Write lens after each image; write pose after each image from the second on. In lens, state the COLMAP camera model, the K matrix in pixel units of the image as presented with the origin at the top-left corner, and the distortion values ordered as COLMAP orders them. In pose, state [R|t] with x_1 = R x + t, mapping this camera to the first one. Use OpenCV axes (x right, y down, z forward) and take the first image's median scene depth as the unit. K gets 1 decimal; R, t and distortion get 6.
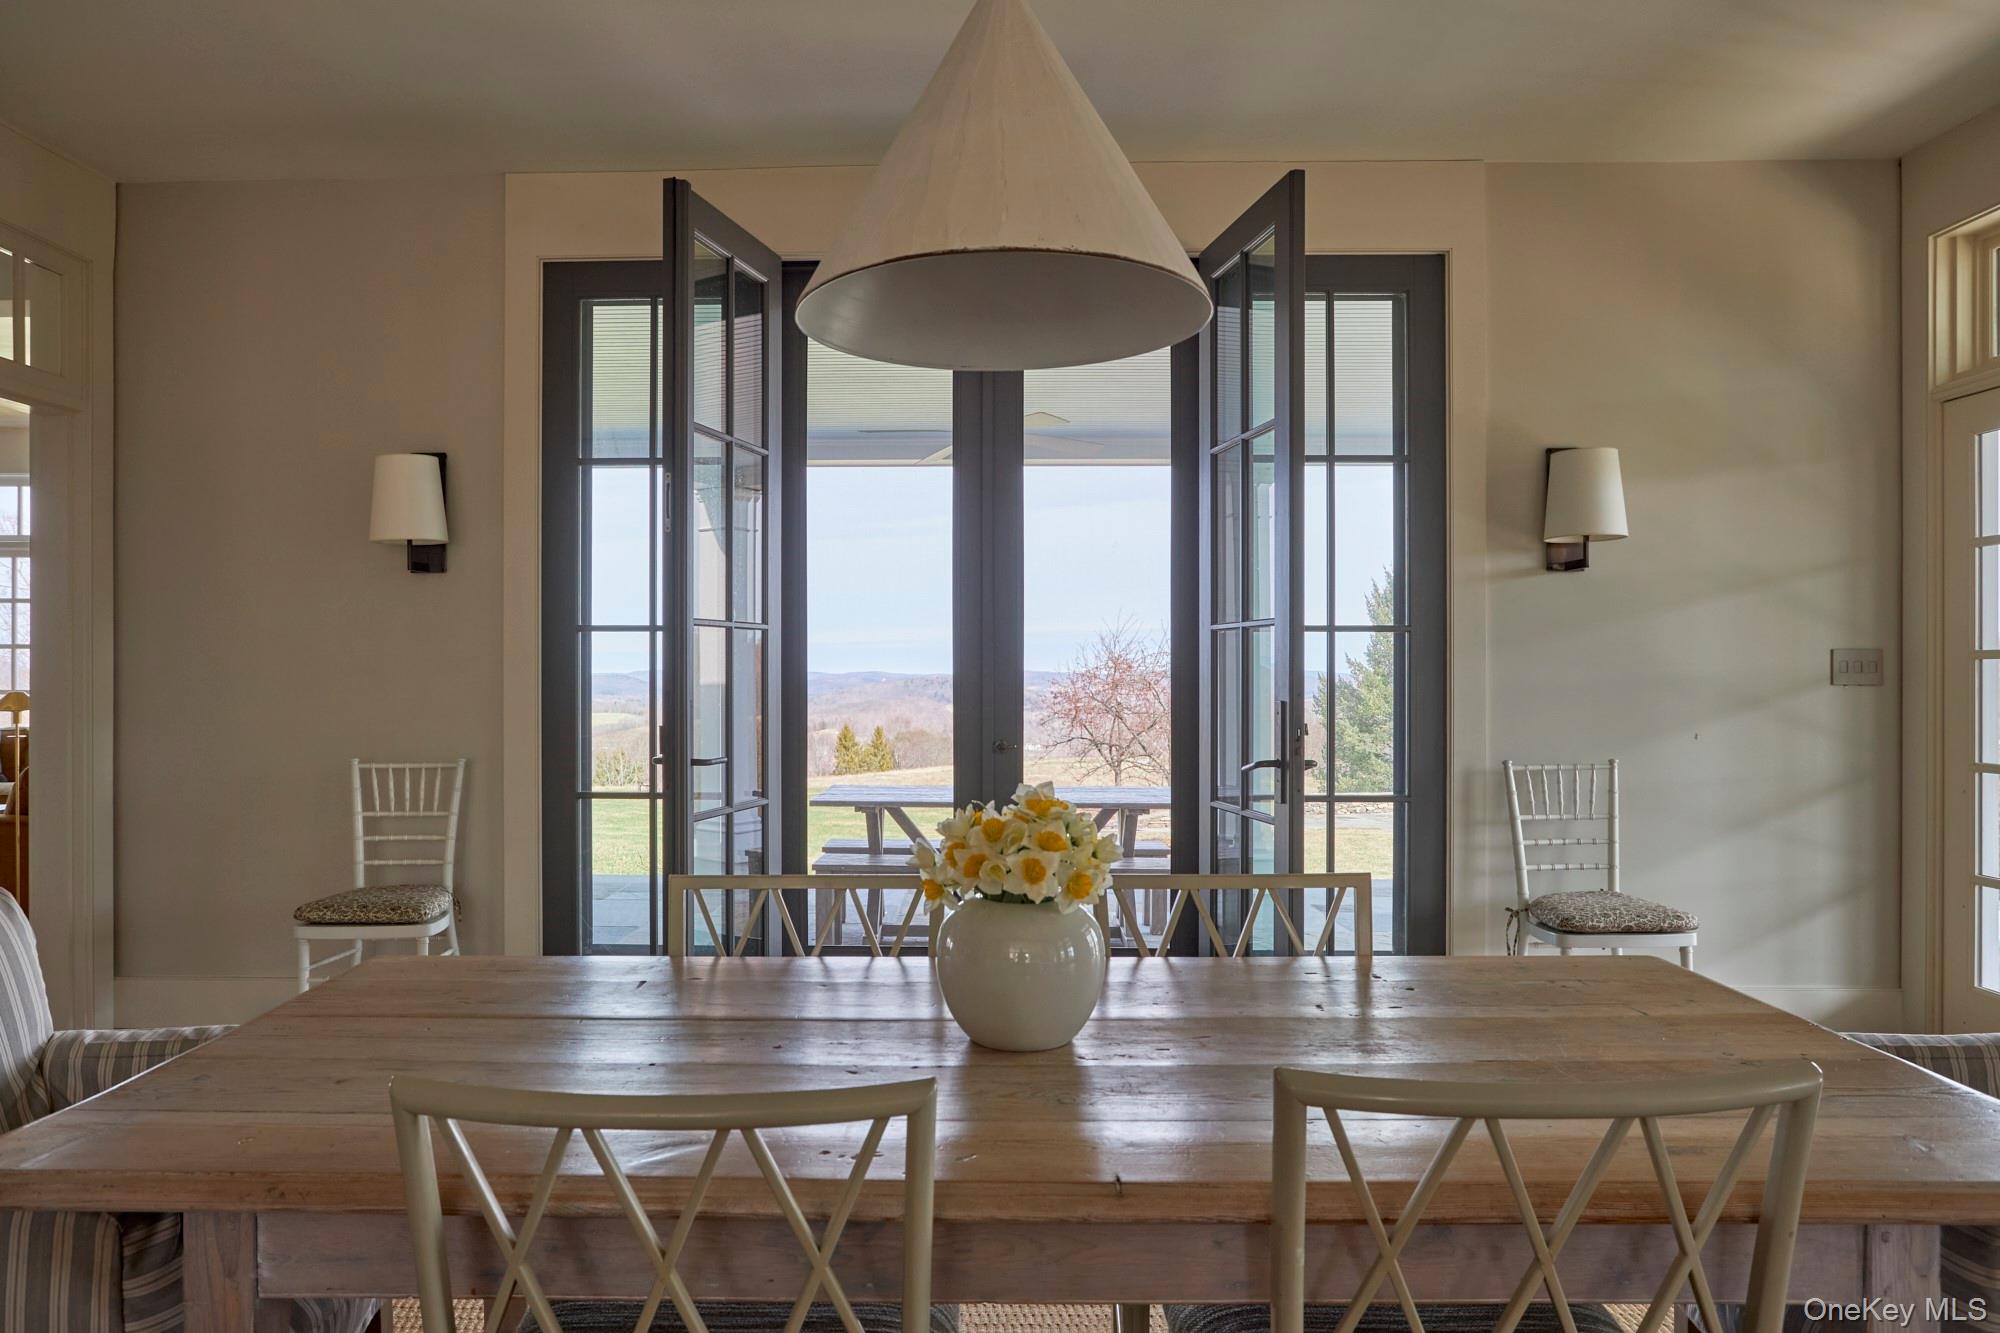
lens RADIAL K [[1289.7, 0, 1000.0], [0, 1289.7, 670.0], [0, 0, 1]] dist [-0.000193, 0.001075]
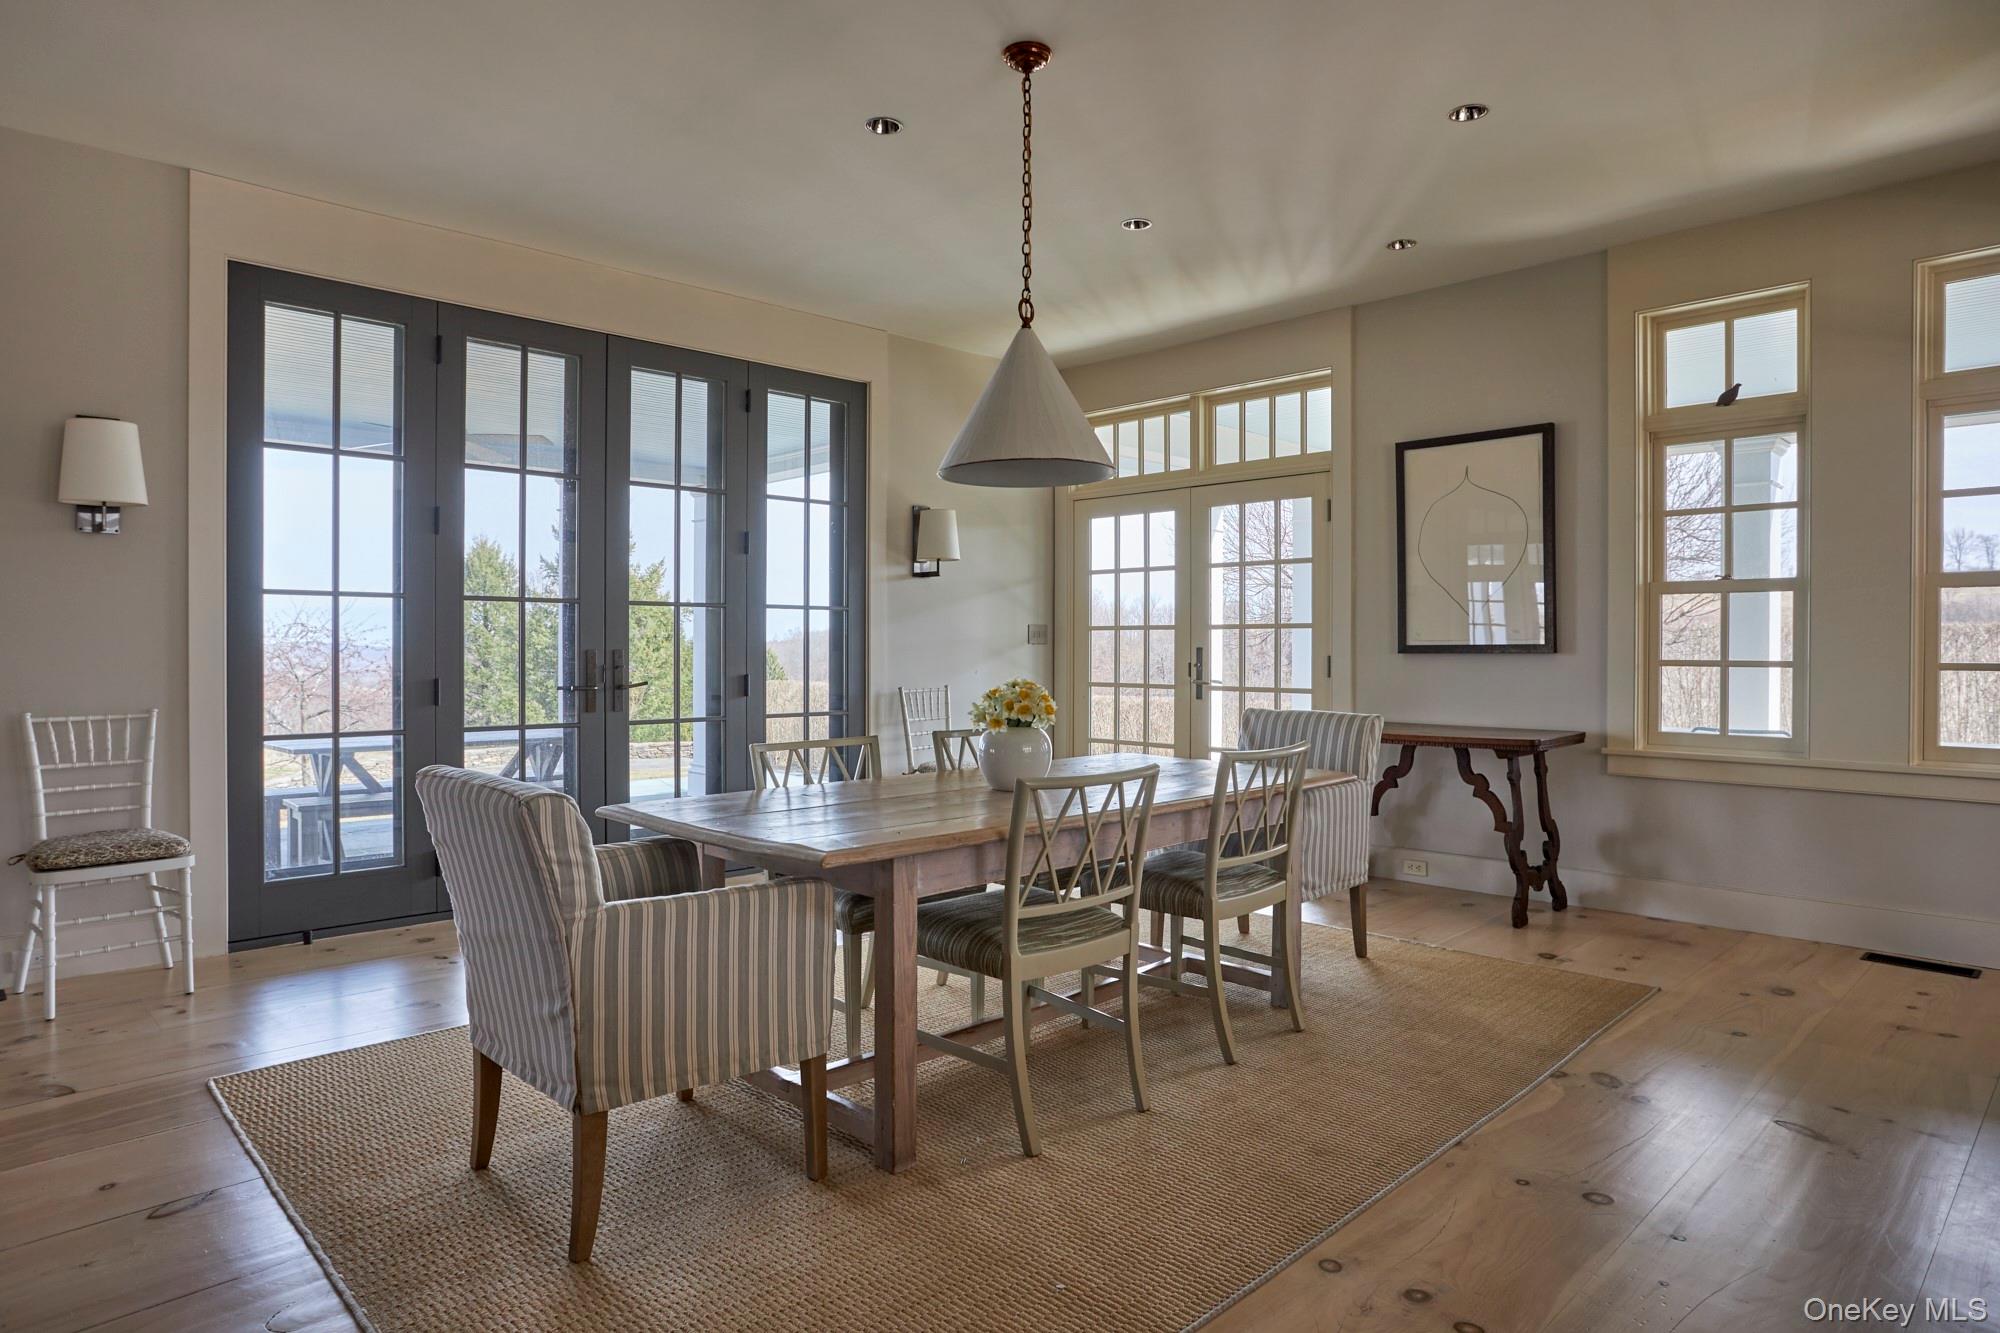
lens RADIAL K [[1186.6, 0, 1000.8], [0, 1186.6, 651.1], [0, 0, 1]] dist [-0.003811, -0.000773]
pose [[0.698210, -0.001797, 0.715891, -0.630417], [-0.006798, 0.999935, 0.009140, 0.006440], [-0.715861, -0.011248, 0.698153, -0.192870]]
